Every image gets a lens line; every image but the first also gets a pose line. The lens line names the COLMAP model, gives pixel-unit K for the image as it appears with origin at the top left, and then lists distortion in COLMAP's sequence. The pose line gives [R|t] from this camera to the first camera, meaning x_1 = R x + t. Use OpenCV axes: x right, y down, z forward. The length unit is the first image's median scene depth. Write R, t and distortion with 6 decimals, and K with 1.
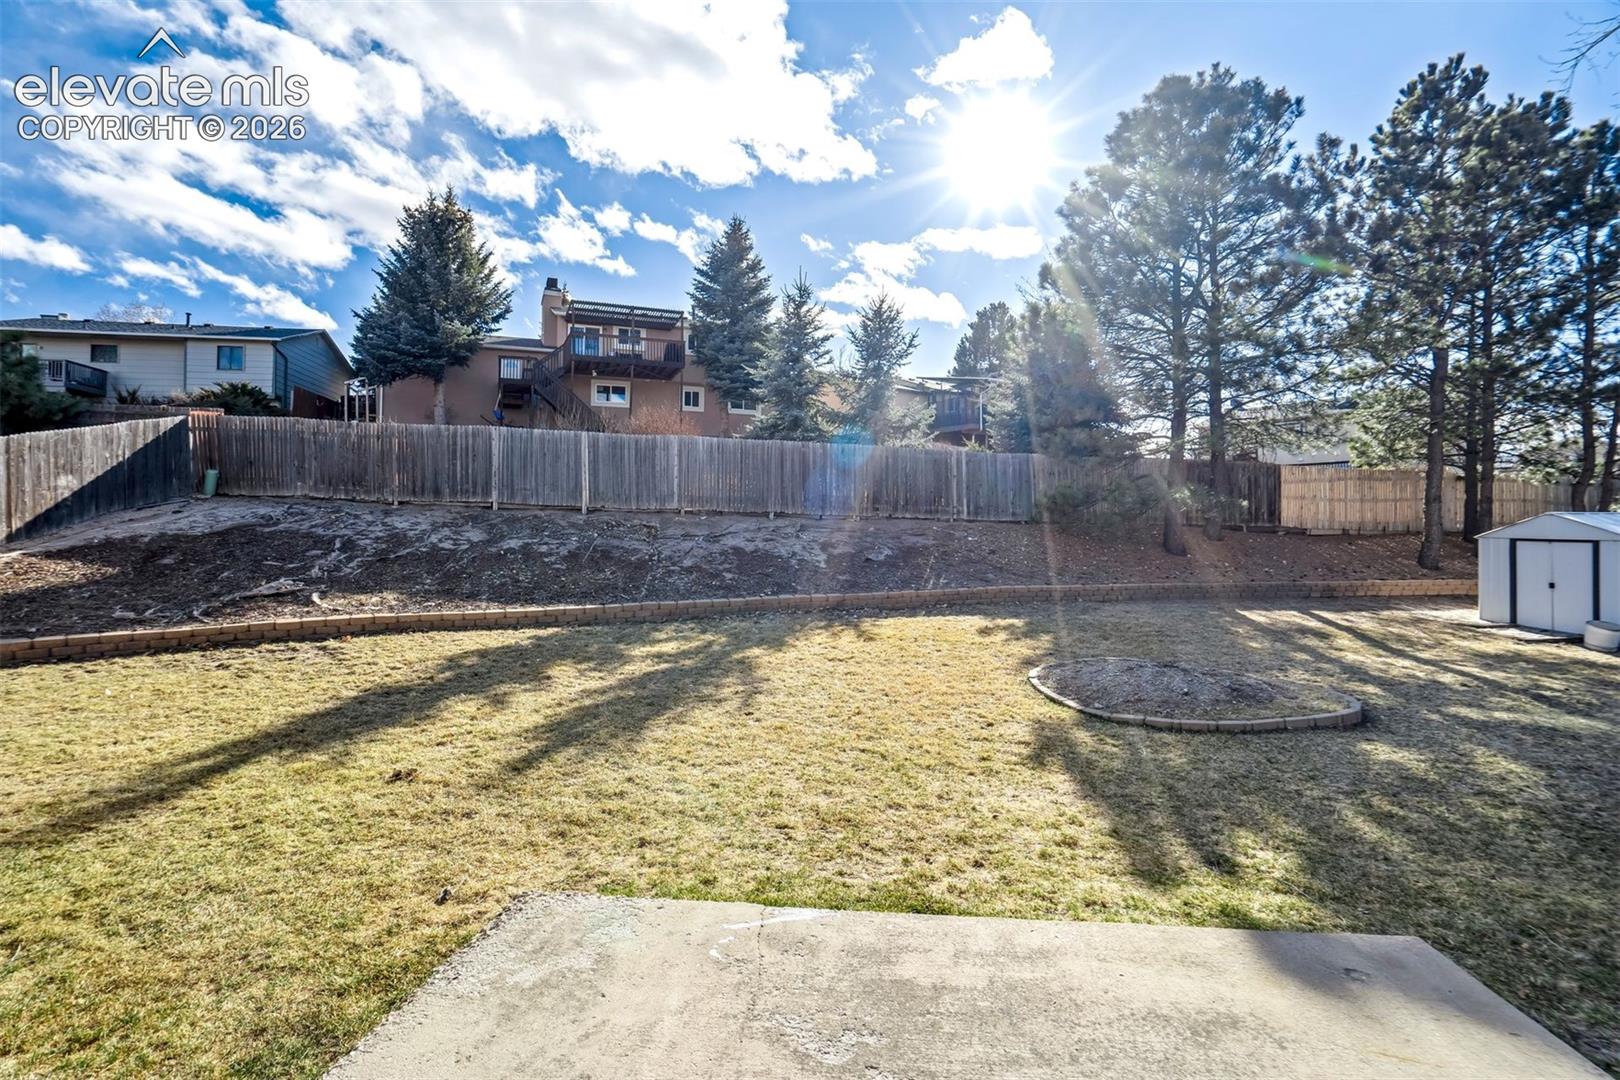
lens RADIAL K [[747.8, 0, 842.3], [0, 747.8, 537.9], [0, 0, 1]] dist [-0.051558, 0.020151]
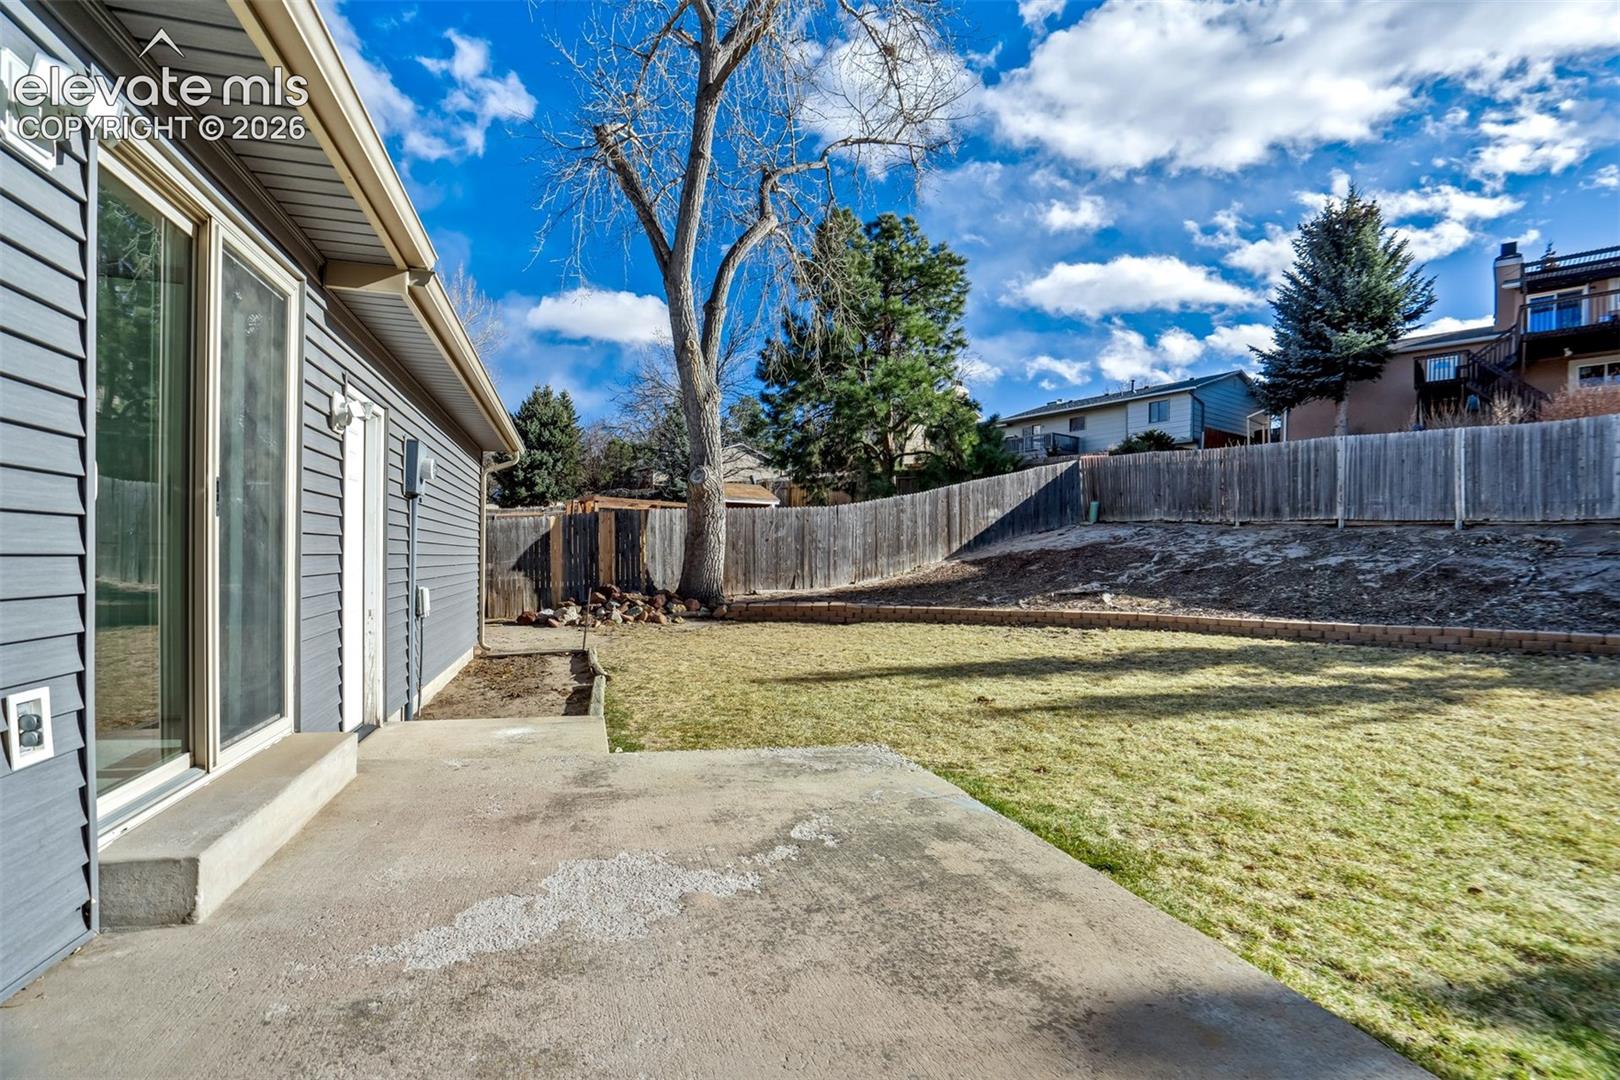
lens RADIAL K [[762.5, 0, 845.2], [0, 762.5, 558.5], [0, 0, 1]] dist [0.000510, 0.000234]
pose [[0.452093, 0.003912, -0.891962, 0.093058], [-0.019295, 0.999799, -0.005395, 0.017034], [0.891762, 0.019649, 0.452077, 0.034299]]
